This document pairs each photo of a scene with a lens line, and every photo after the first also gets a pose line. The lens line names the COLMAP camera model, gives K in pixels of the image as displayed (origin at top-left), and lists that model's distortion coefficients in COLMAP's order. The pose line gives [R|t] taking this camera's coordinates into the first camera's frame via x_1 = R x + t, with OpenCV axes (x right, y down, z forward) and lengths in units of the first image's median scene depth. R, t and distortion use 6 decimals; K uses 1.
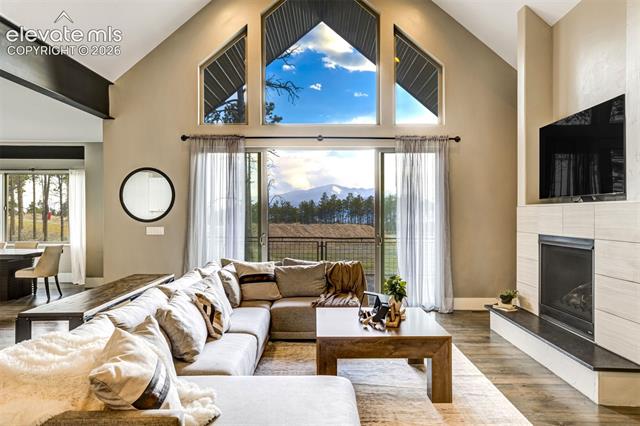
lens RADIAL K [[446.8, 0, 319.0], [0, 446.8, 209.8], [0, 0, 1]] dist [0.010287, 0.006909]
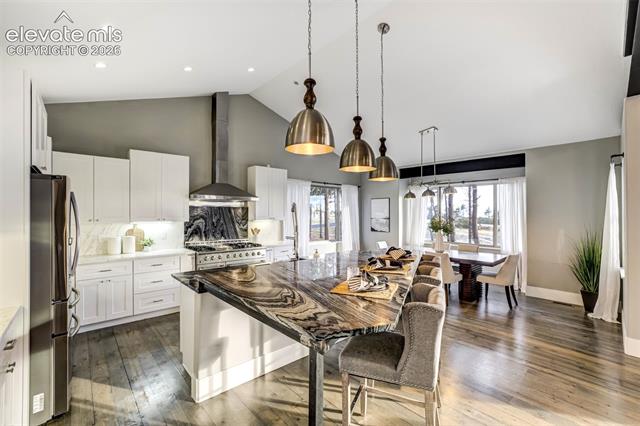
lens RADIAL K [[275.7, 0, 320.6], [0, 275.7, 211.3], [0, 0, 1]] dist [-0.024237, 0.000637]
pose [[0.678972, 0.000308, -0.734164, -0.511901], [-0.004643, 0.999982, -0.003874, -0.011794], [0.734149, 0.006039, 0.678961, 0.336359]]
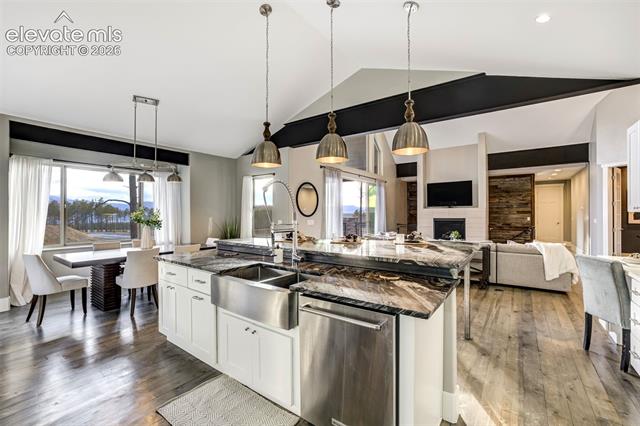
lens RADIAL K [[275.7, 0, 320.6], [0, 275.7, 211.3], [0, 0, 1]] dist [-0.024237, 0.000637]
pose [[0.581838, 0.003936, 0.813295, -1.169028], [-0.000271, 0.999989, -0.004646, 0.012405], [-0.813305, 0.002483, 0.581833, 0.395374]]
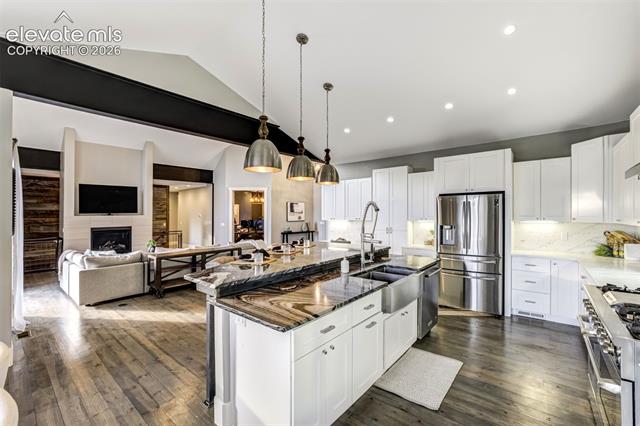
lens RADIAL K [[275.7, 0, 320.6], [0, 275.7, 211.3], [0, 0, 1]] dist [-0.024237, 0.000637]
pose [[-0.776323, 0.012816, 0.630205, -1.130554], [0.005607, 0.999894, -0.013428, -0.008029], [-0.630310, -0.006891, -0.776313, 1.039846]]
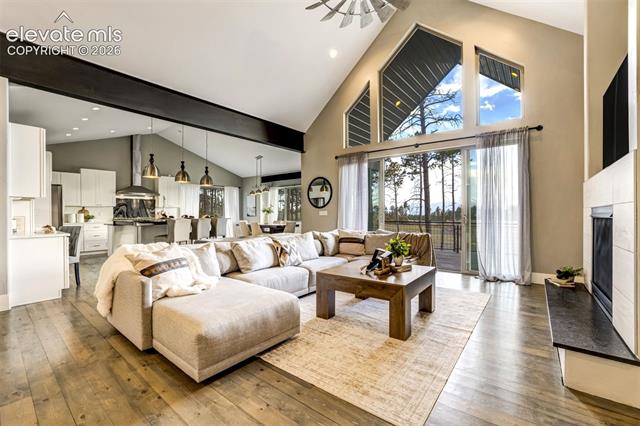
lens RADIAL K [[275.7, 0, 320.6], [0, 275.7, 211.3], [0, 0, 1]] dist [-0.024237, 0.000637]
pose [[0.789029, -0.006616, -0.614320, 0.289656], [0.005534, 0.999978, -0.003661, 0.044477], [0.614331, -0.000511, 0.789048, 0.147349]]
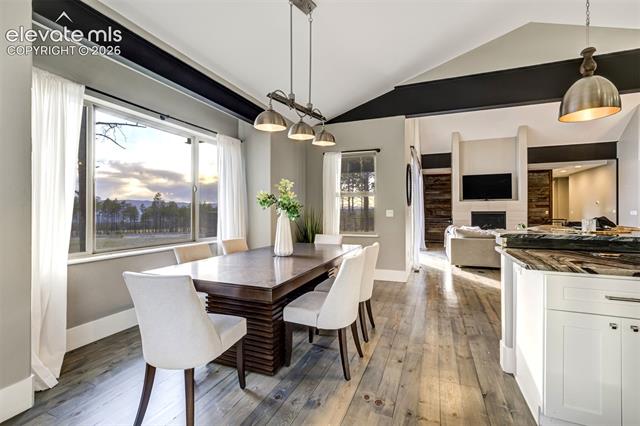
lens RADIAL K [[275.7, 0, 320.6], [0, 275.7, 211.3], [0, 0, 1]] dist [-0.024237, 0.000637]
pose [[0.370457, -0.000039, 0.928850, -1.227746], [-0.000550, 1.000000, 0.000261, 0.040599], [-0.928850, -0.000607, 0.370457, 0.958177]]
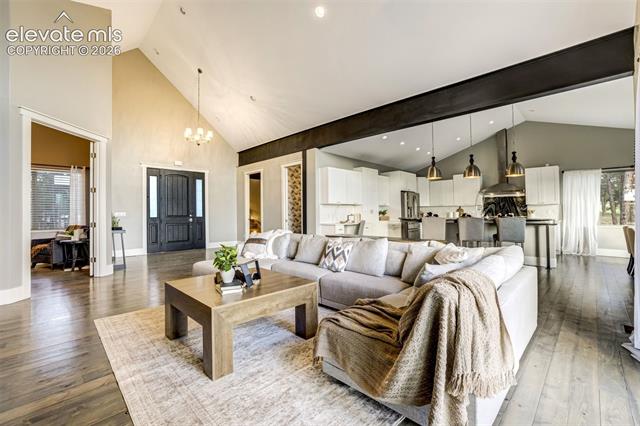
lens RADIAL K [[275.7, 0, 320.6], [0, 275.7, 211.3], [0, 0, 1]] dist [-0.024237, 0.000637]
pose [[-0.692716, -0.001350, -0.721209, 0.278237], [0.005101, 0.999964, -0.006771, 0.046768], [0.721192, -0.008370, -0.692684, 0.931048]]
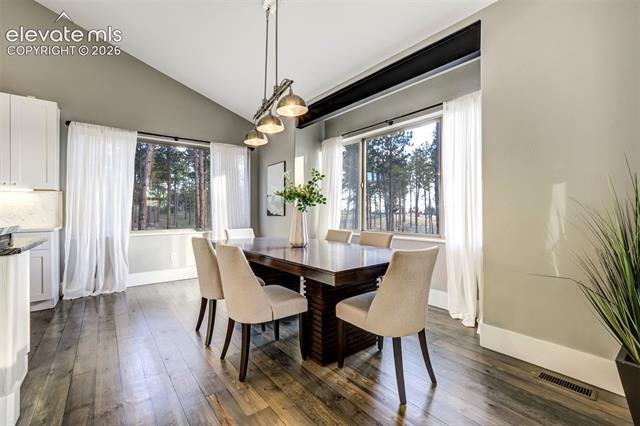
lens RADIAL K [[275.7, 0, 320.6], [0, 275.7, 211.3], [0, 0, 1]] dist [-0.024237, 0.000637]
pose [[0.633034, -0.002670, -0.774120, -0.546551], [0.000016, 0.999994, -0.003436, 0.058009], [0.774124, 0.002163, 0.633030, 0.931713]]
